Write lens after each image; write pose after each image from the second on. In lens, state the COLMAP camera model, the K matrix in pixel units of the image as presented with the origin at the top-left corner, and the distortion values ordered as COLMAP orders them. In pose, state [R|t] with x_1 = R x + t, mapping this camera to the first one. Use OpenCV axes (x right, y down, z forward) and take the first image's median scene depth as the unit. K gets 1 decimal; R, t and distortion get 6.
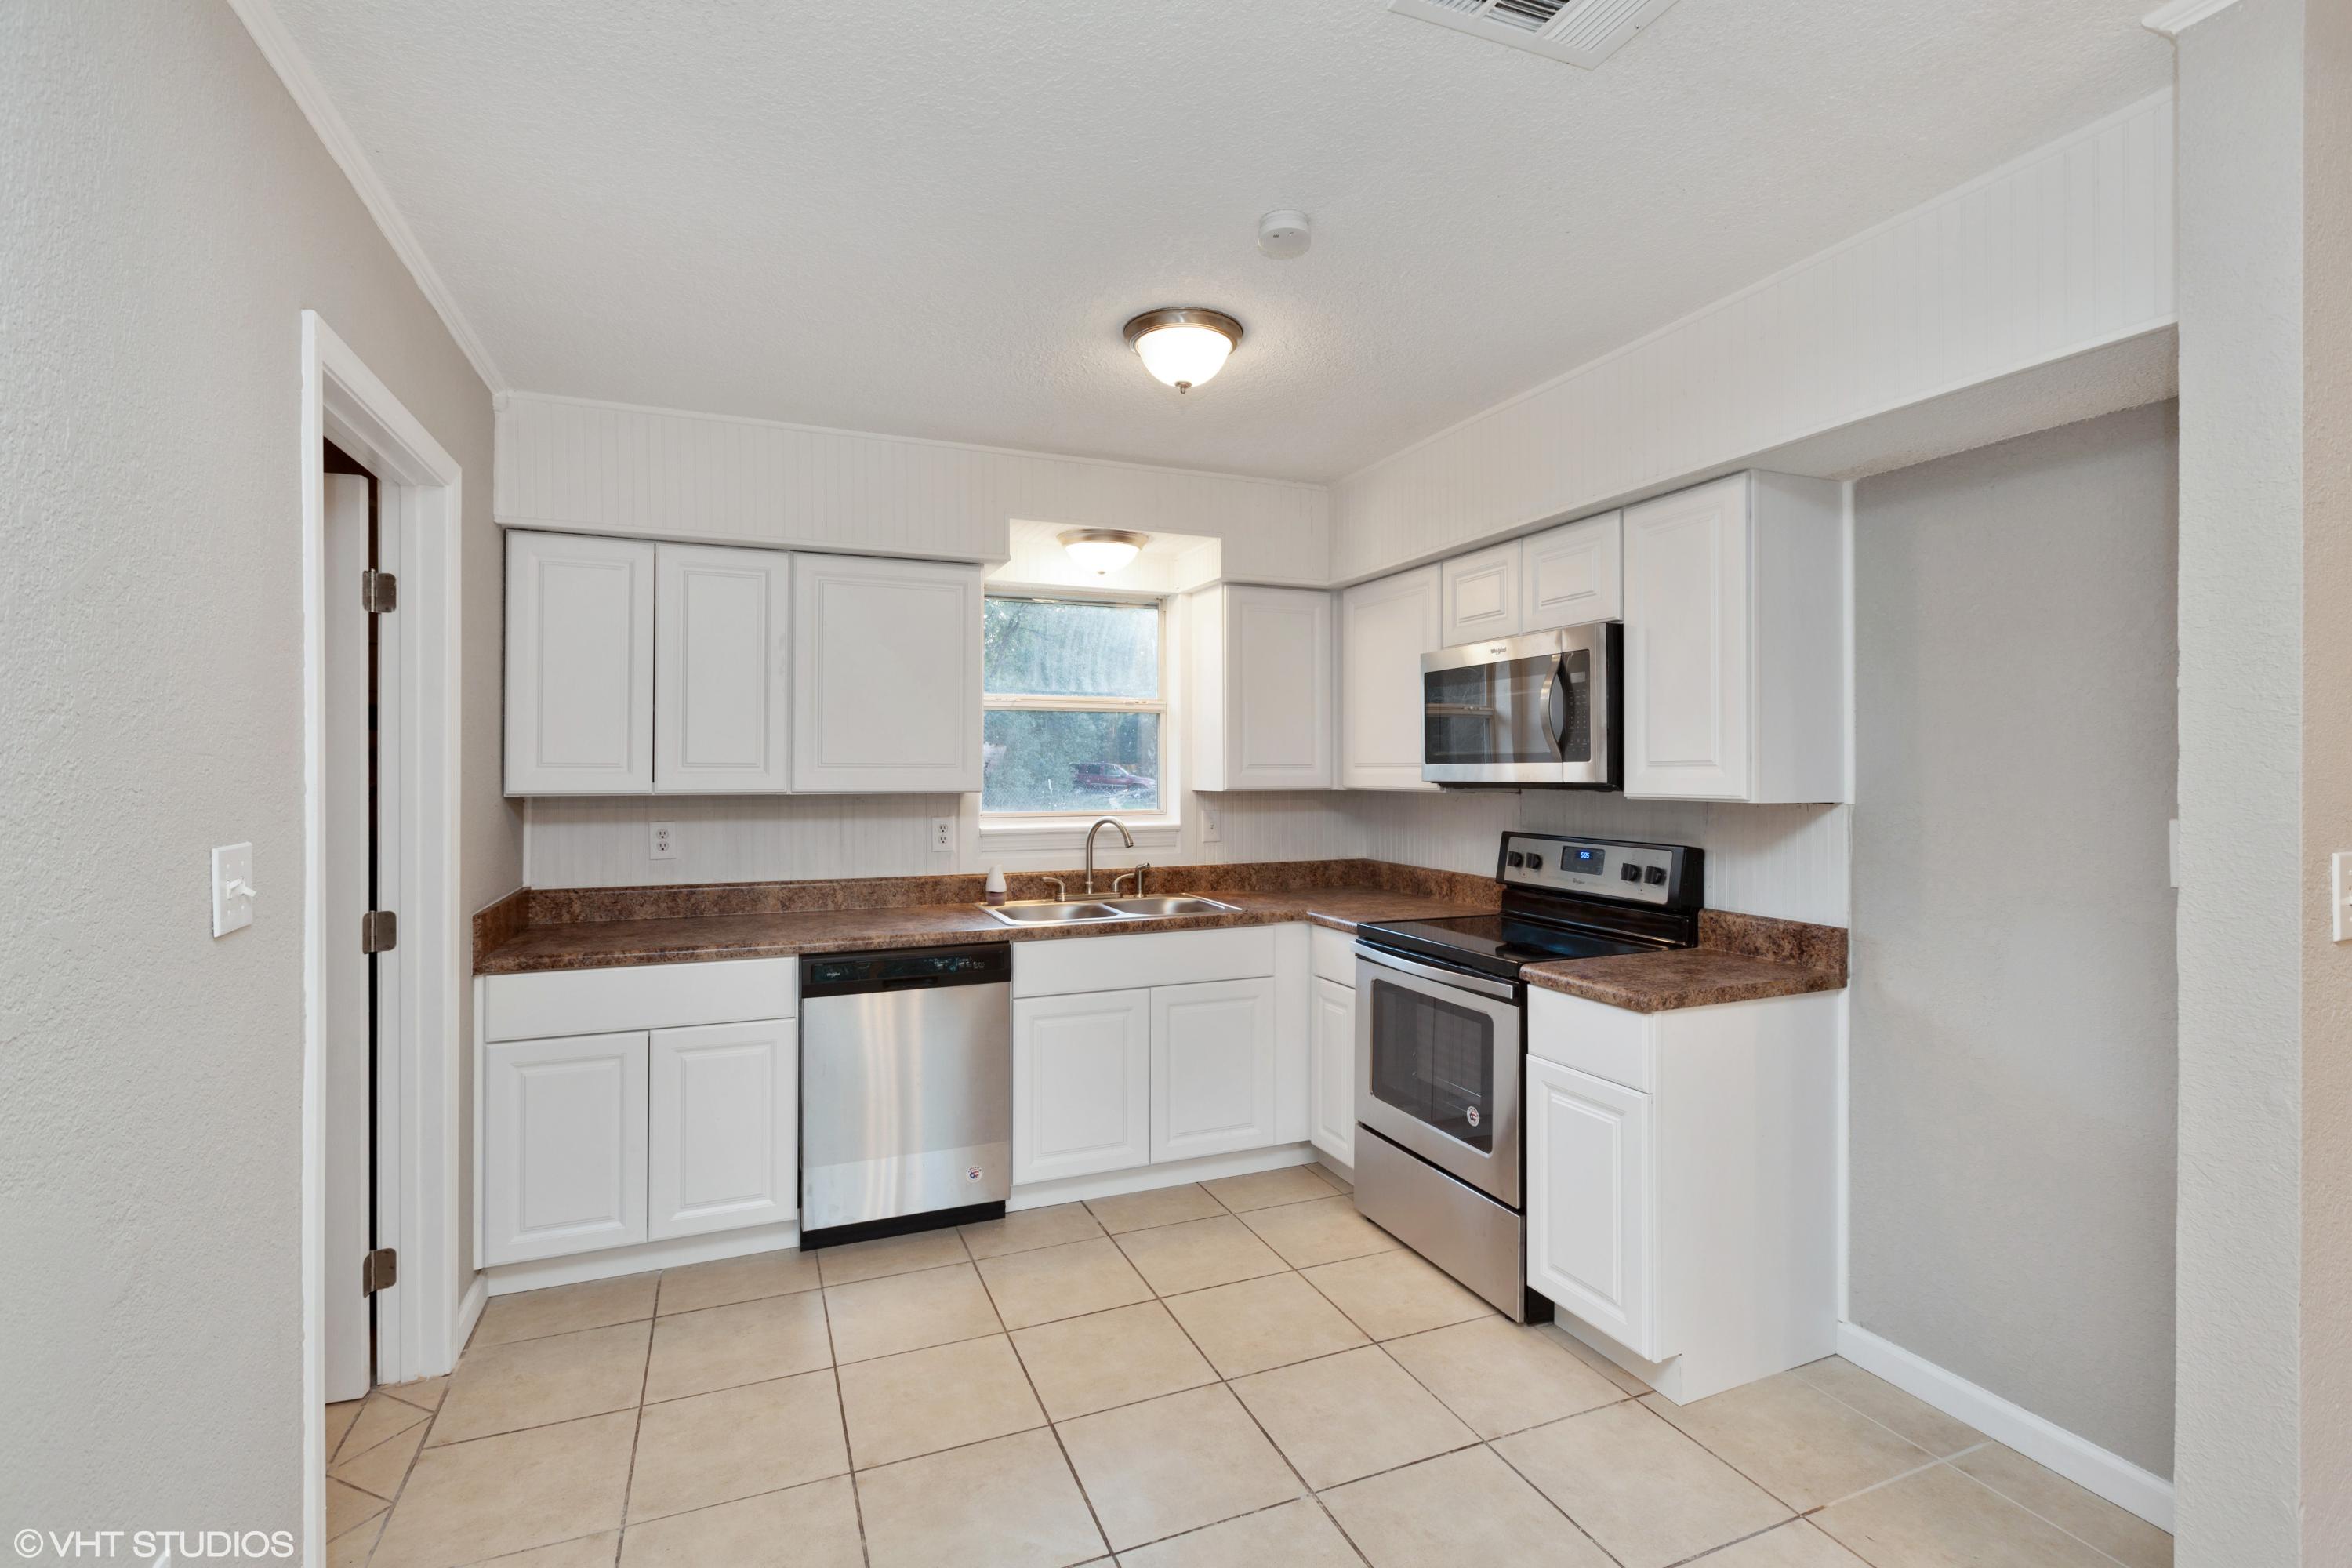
lens RADIAL K [[1078.5, 0, 1192.2], [0, 1078.5, 773.8], [0, 0, 1]] dist [0.002423, -0.001114]
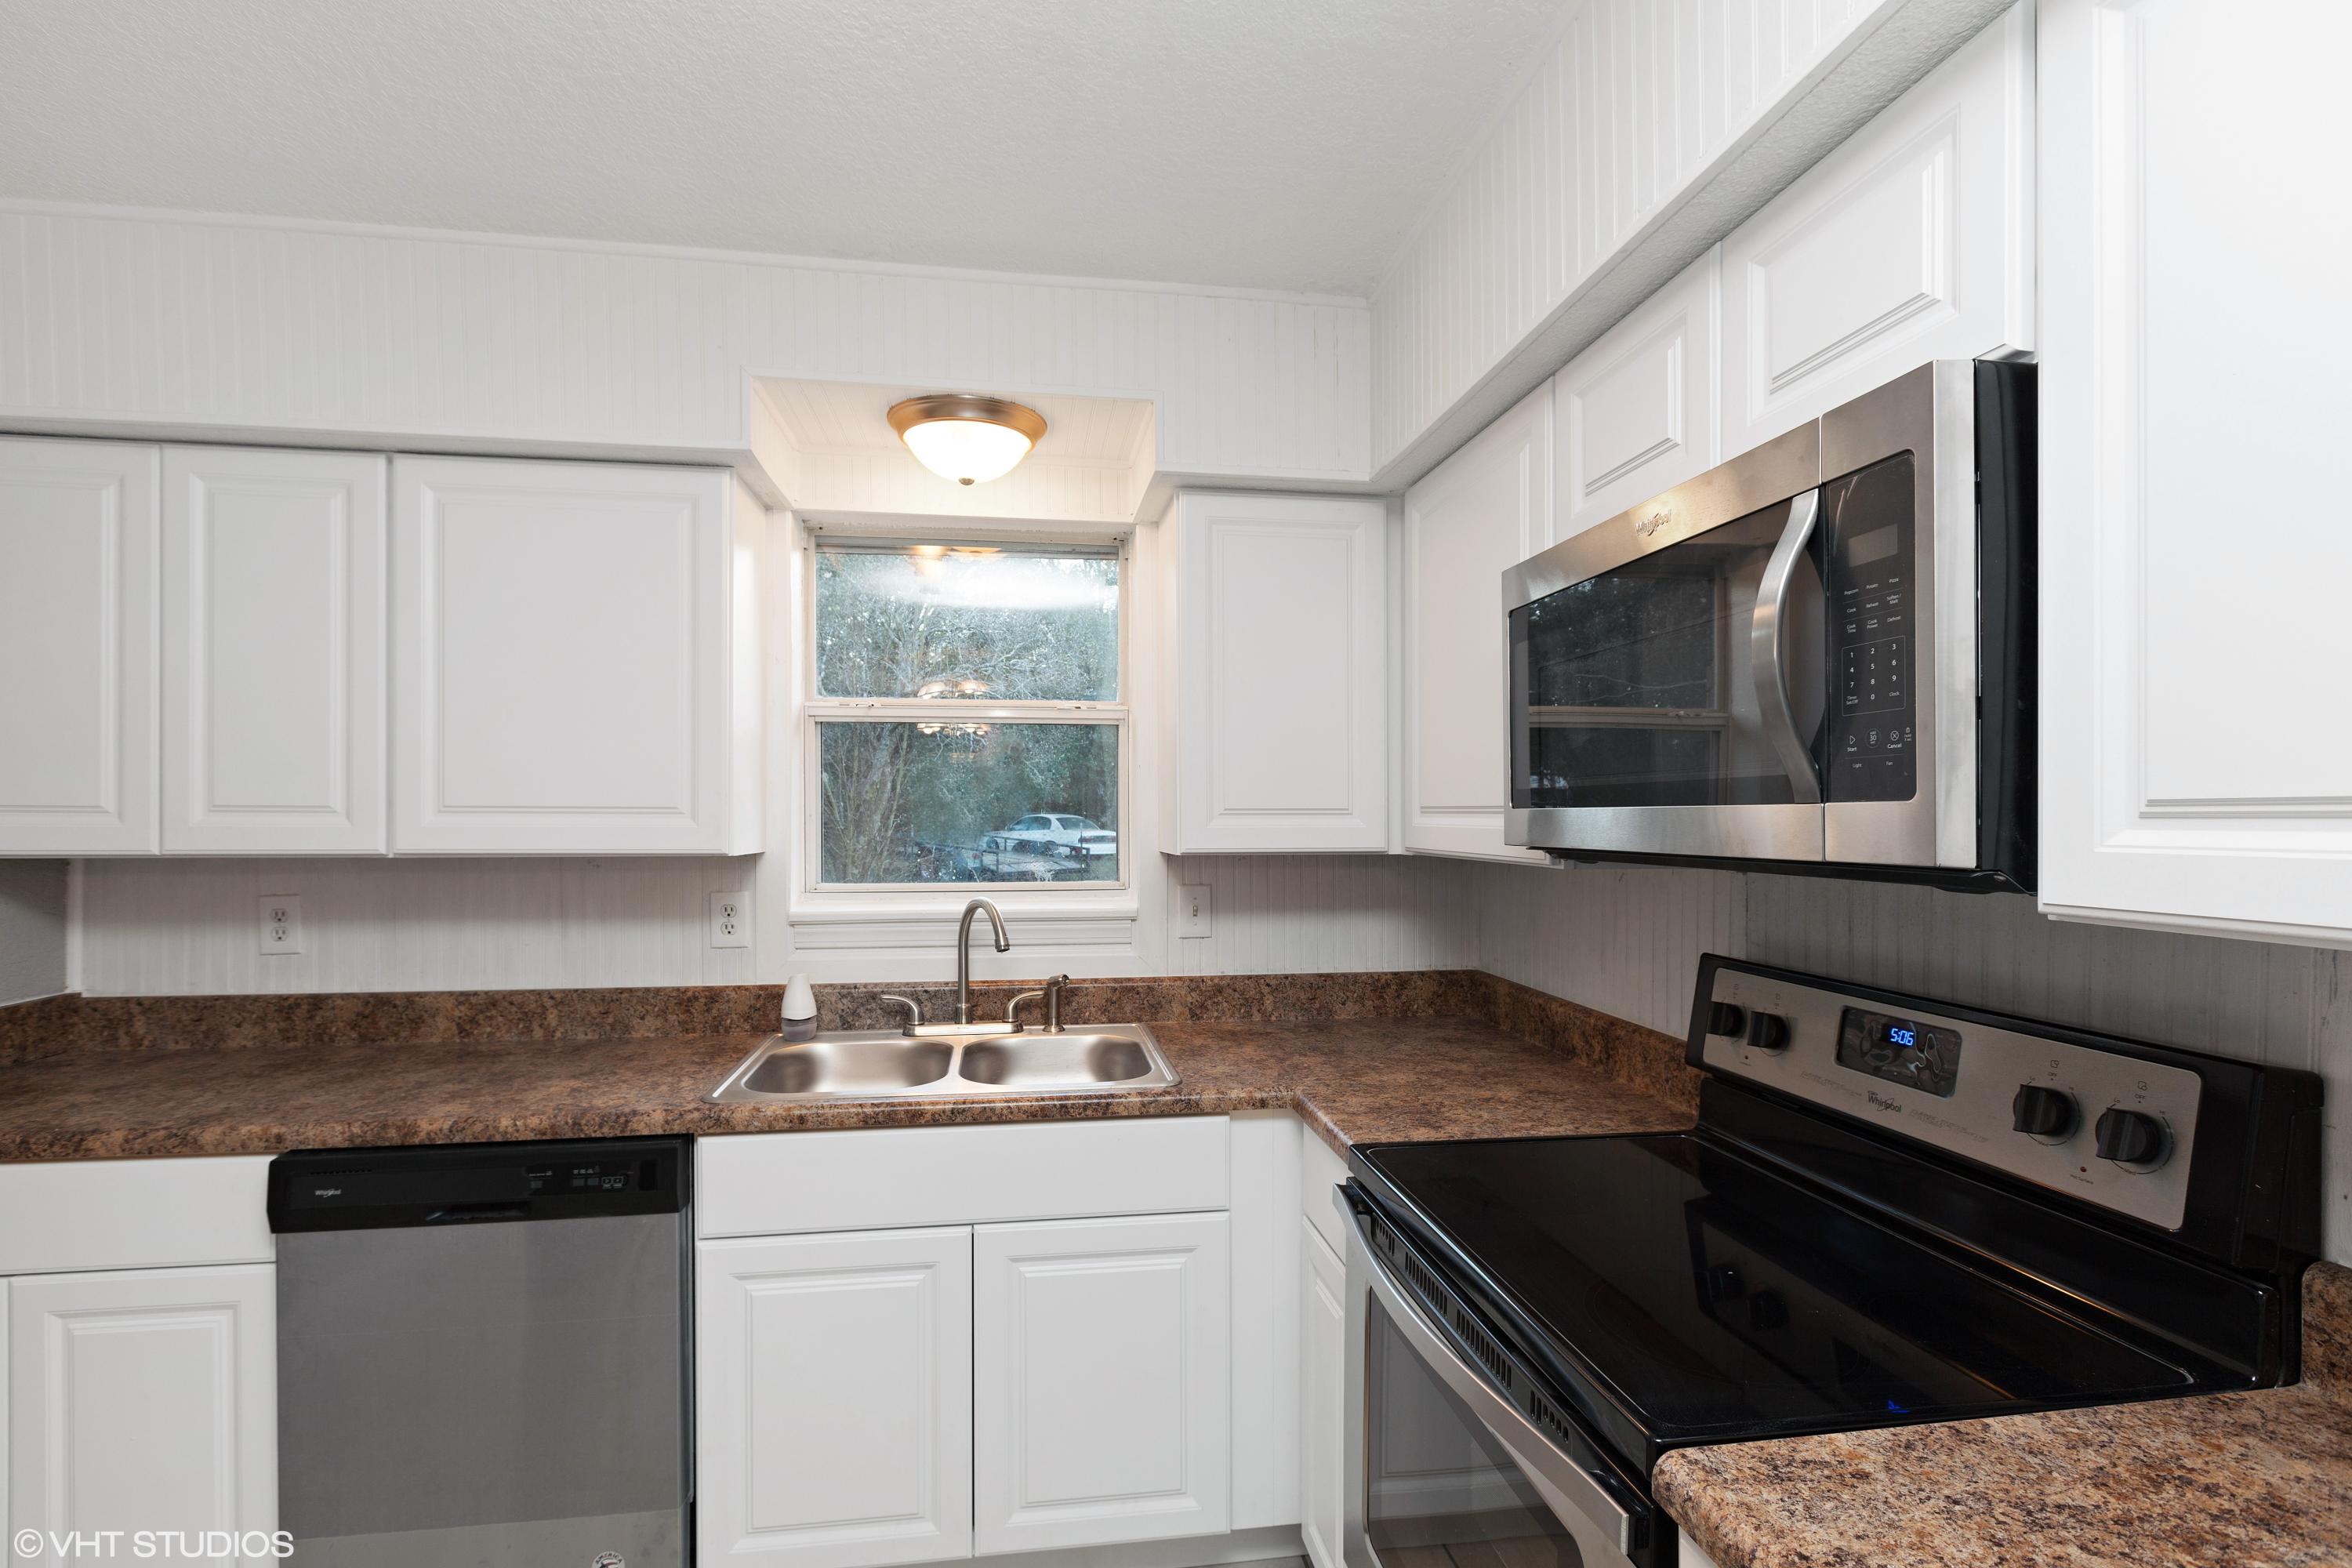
lens RADIAL K [[1078.5, 0, 1163.8], [0, 1078.5, 816.1], [0, 0, 1]] dist [0.002423, -0.001114]
pose [[0.966545, 0.002606, -0.256482, 0.189811], [-0.002883, 0.999996, -0.000704, -0.004826], [0.256479, 0.001420, 0.966549, 0.510093]]
